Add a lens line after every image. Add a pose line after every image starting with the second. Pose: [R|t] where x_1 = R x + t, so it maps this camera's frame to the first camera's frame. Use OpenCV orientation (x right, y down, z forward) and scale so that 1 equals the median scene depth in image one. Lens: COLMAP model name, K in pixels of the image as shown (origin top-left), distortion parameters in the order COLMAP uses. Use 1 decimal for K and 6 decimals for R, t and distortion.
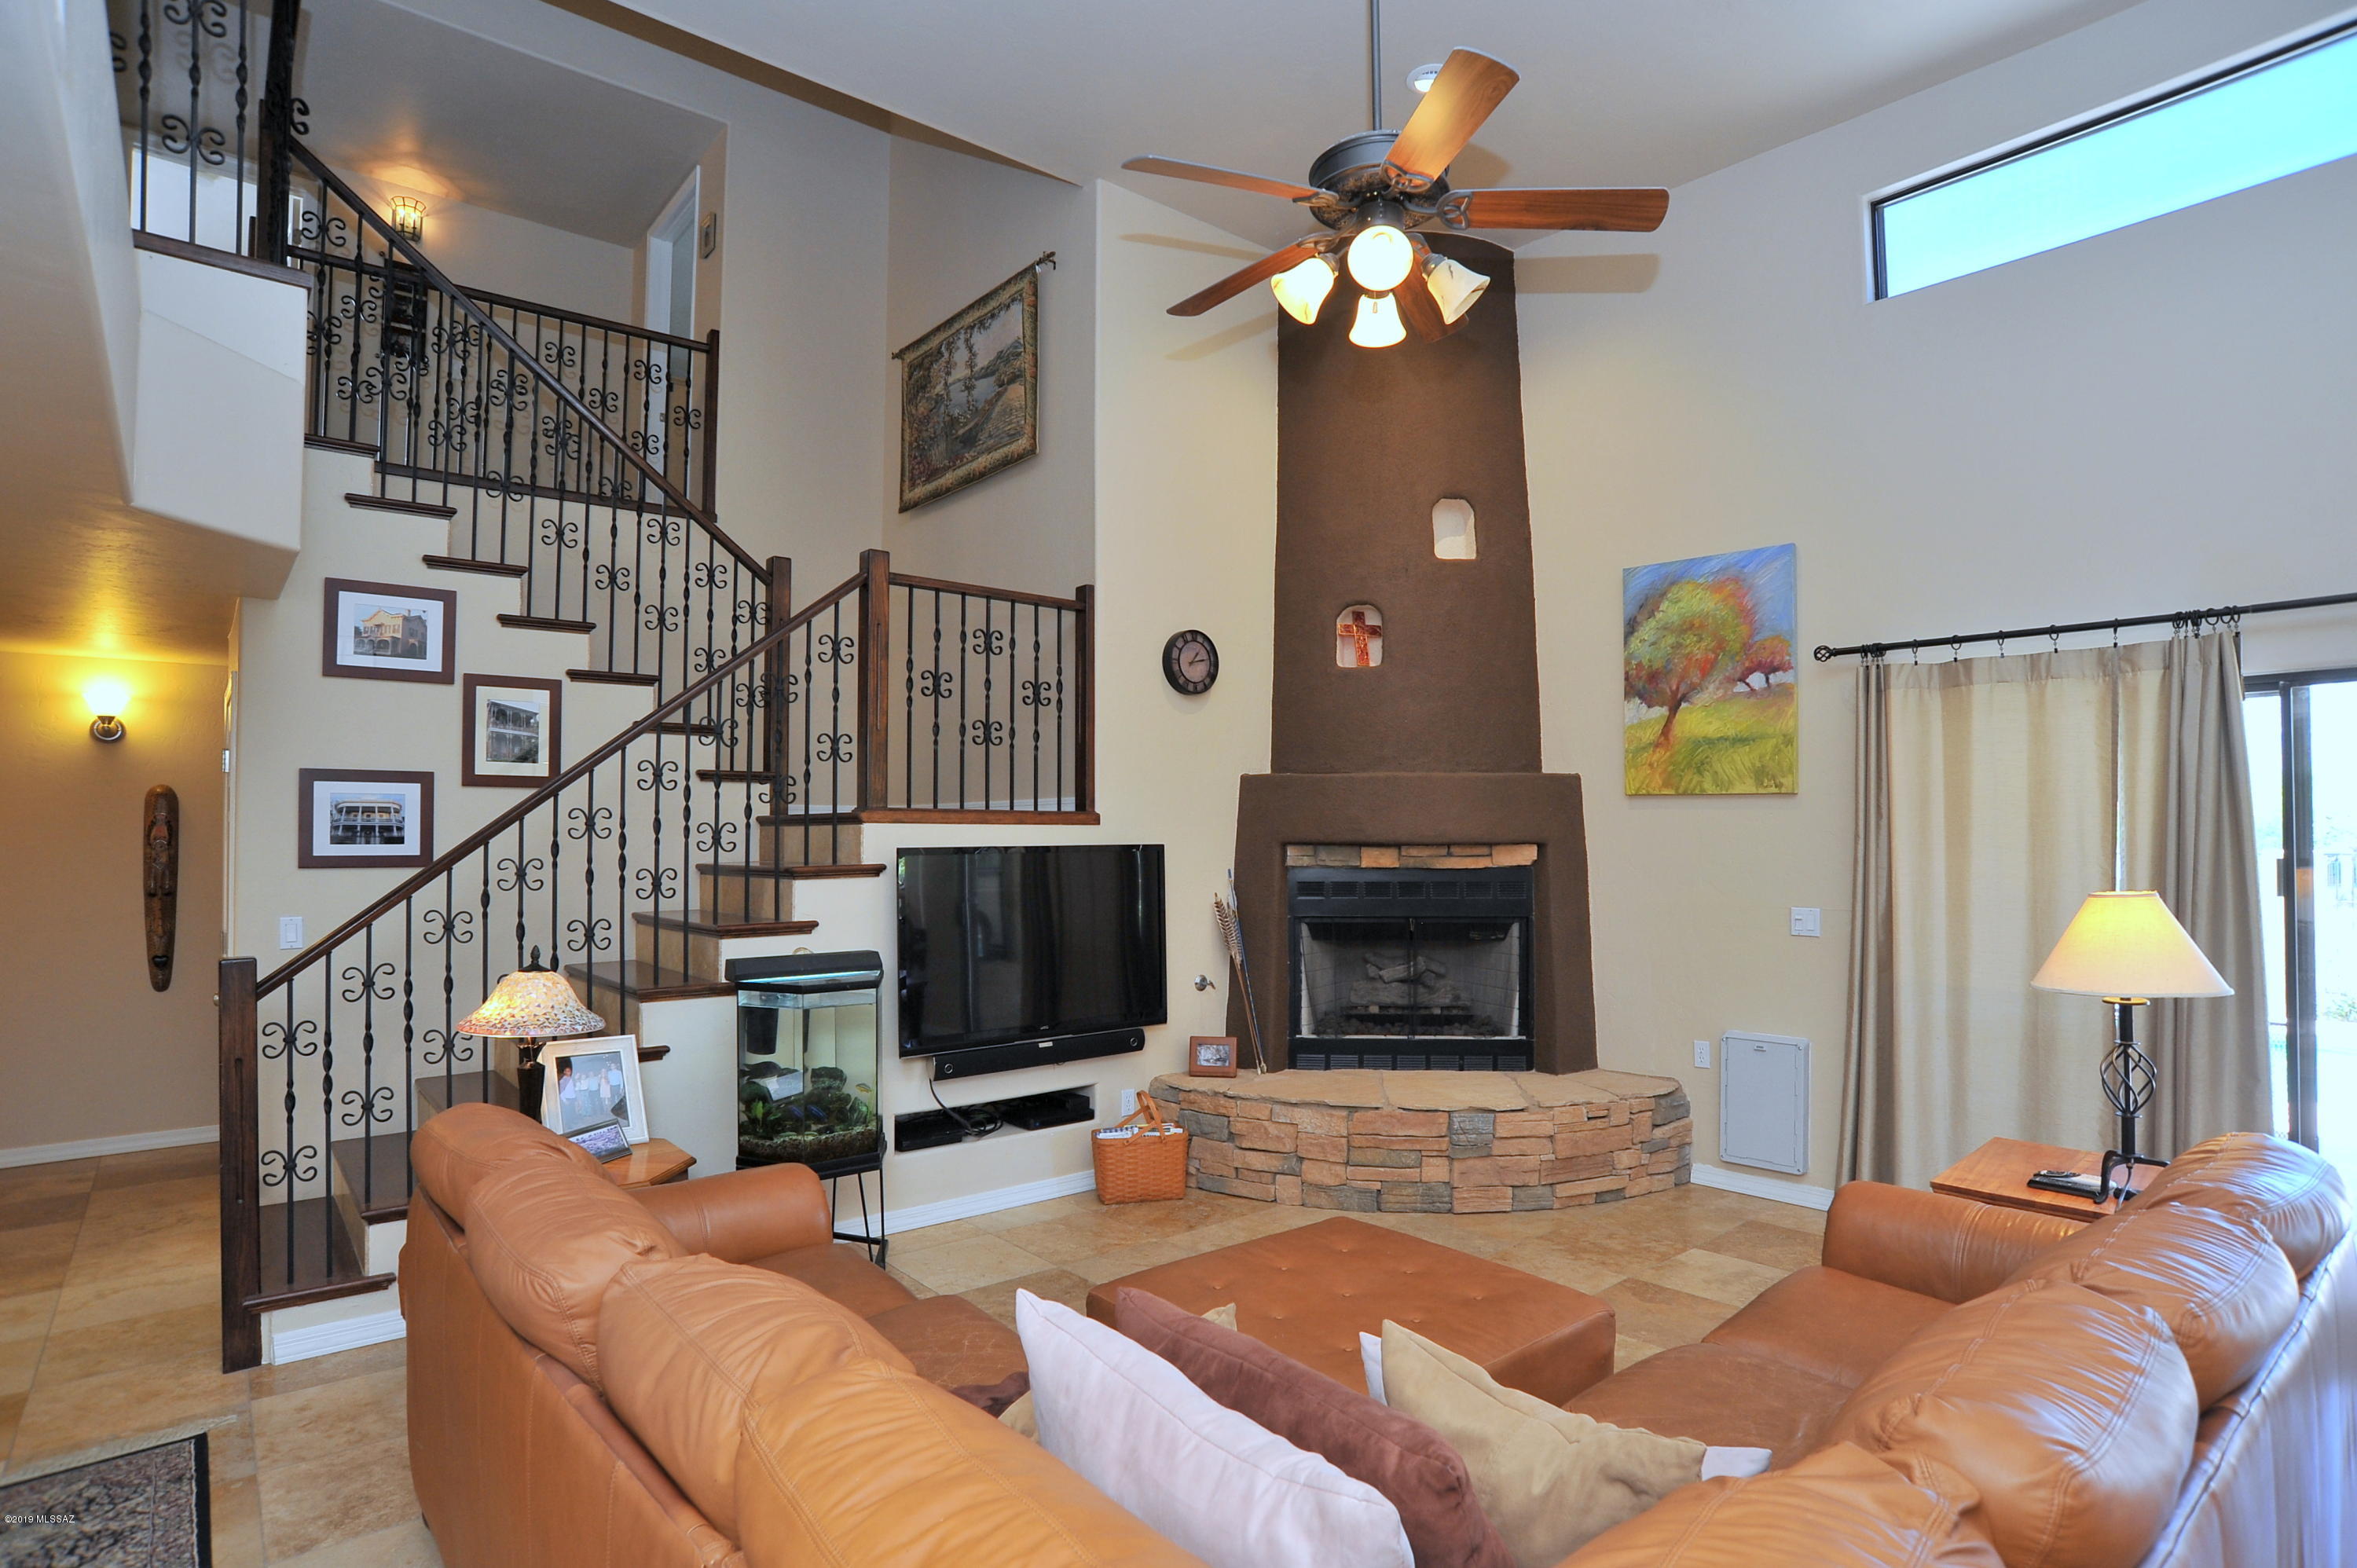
lens RADIAL K [[1217.5, 0, 1186.8], [0, 1217.5, 825.6], [0, 0, 1]] dist [-0.095875, 0.054640]
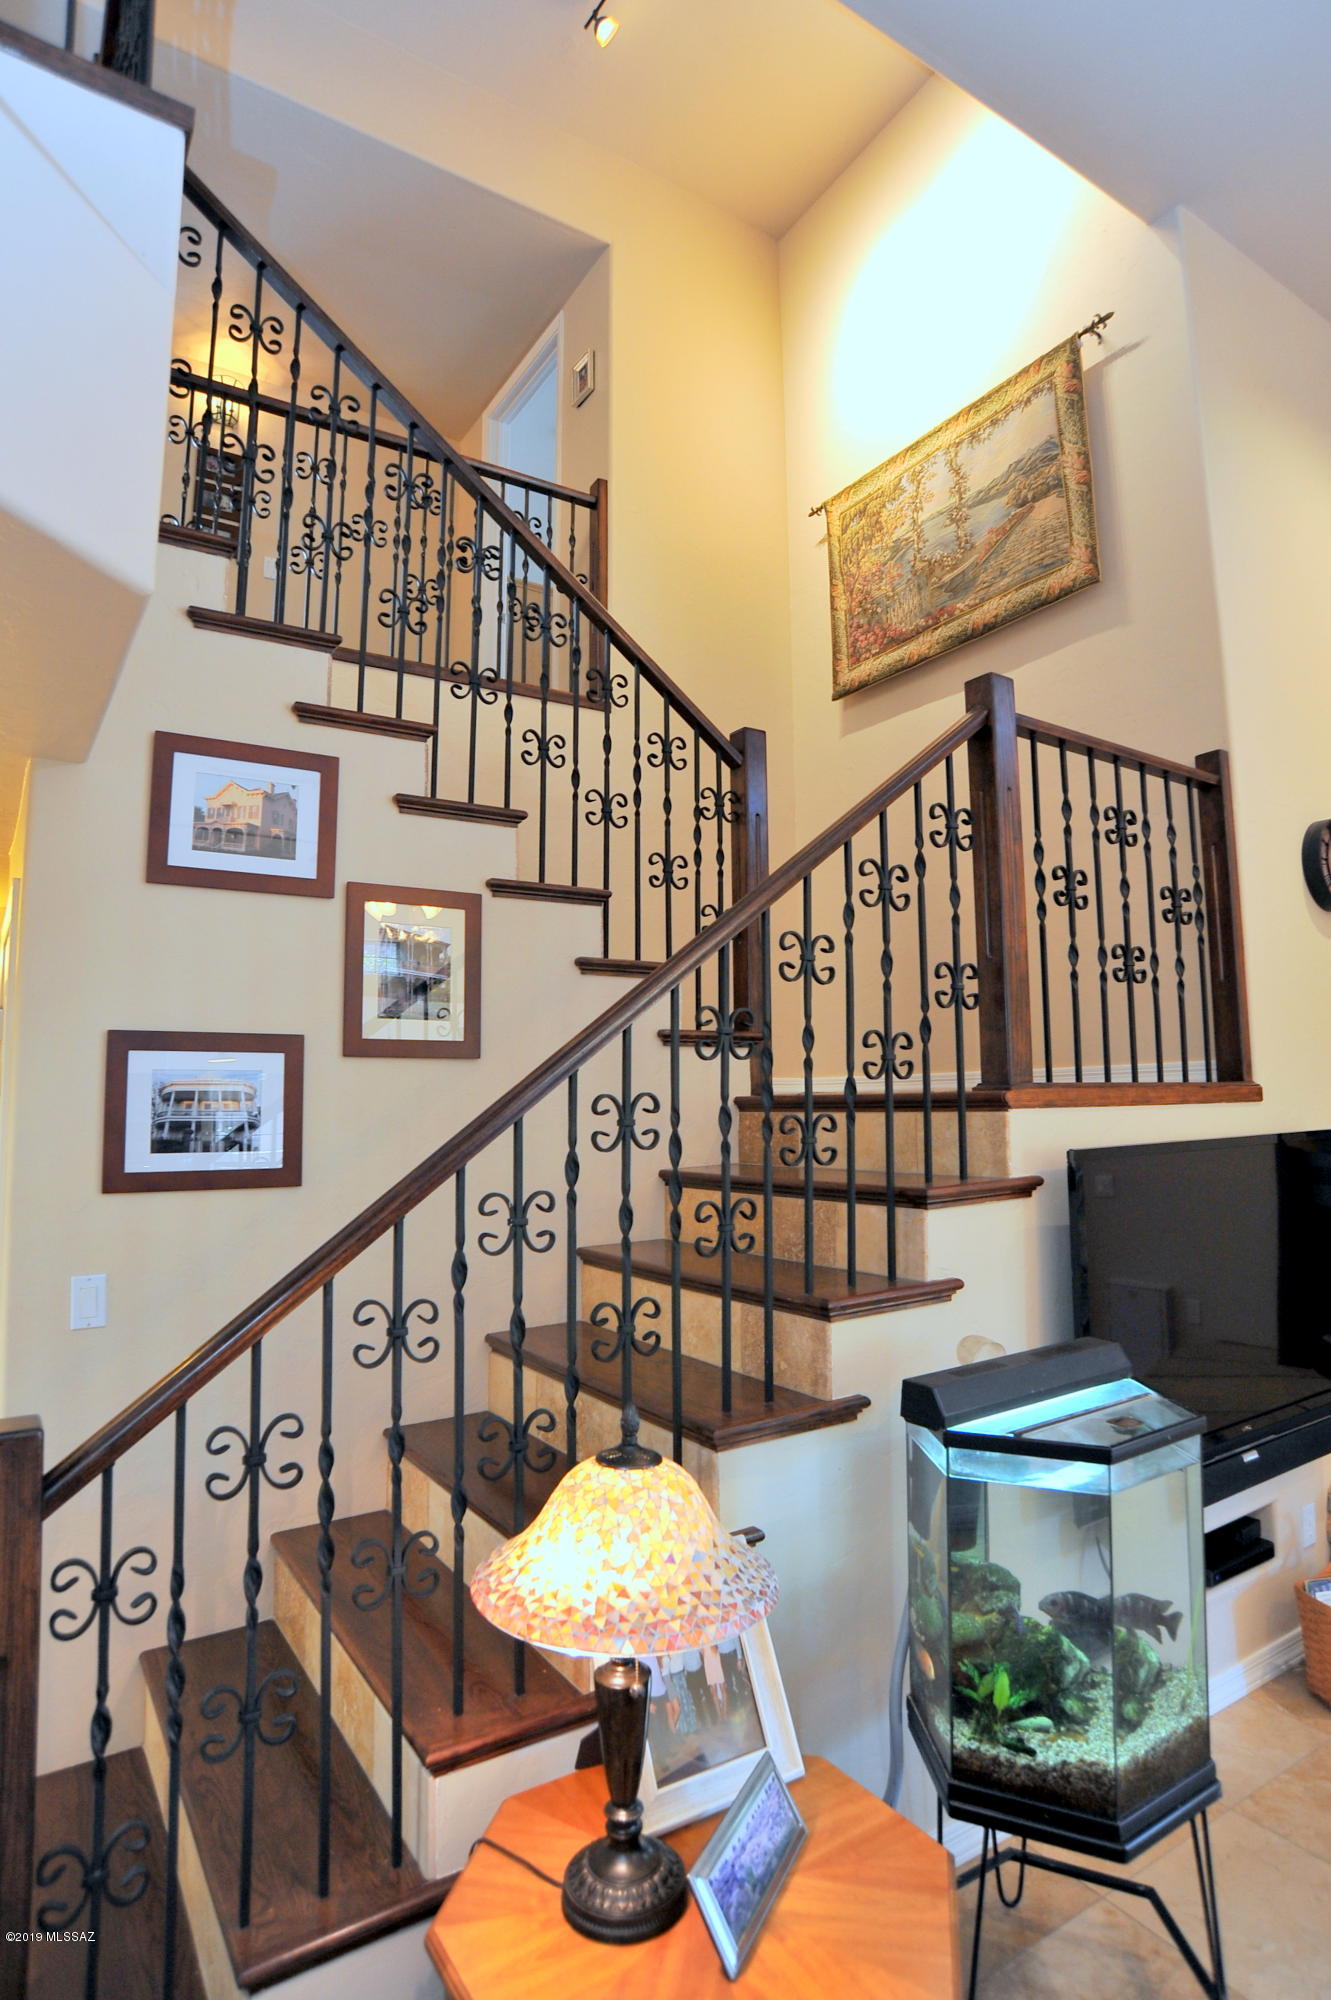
lens RADIAL K [[1033.1, 0, 665.5], [0, 1033.1, 1000.0], [0, 0, 1]] dist [-0.095875, 0.054640]
pose [[0.994631, -0.020290, -0.101478, -0.366304], [0.011775, 0.996412, -0.083814, -0.014893], [0.102814, 0.082169, 0.991301, 0.448519]]
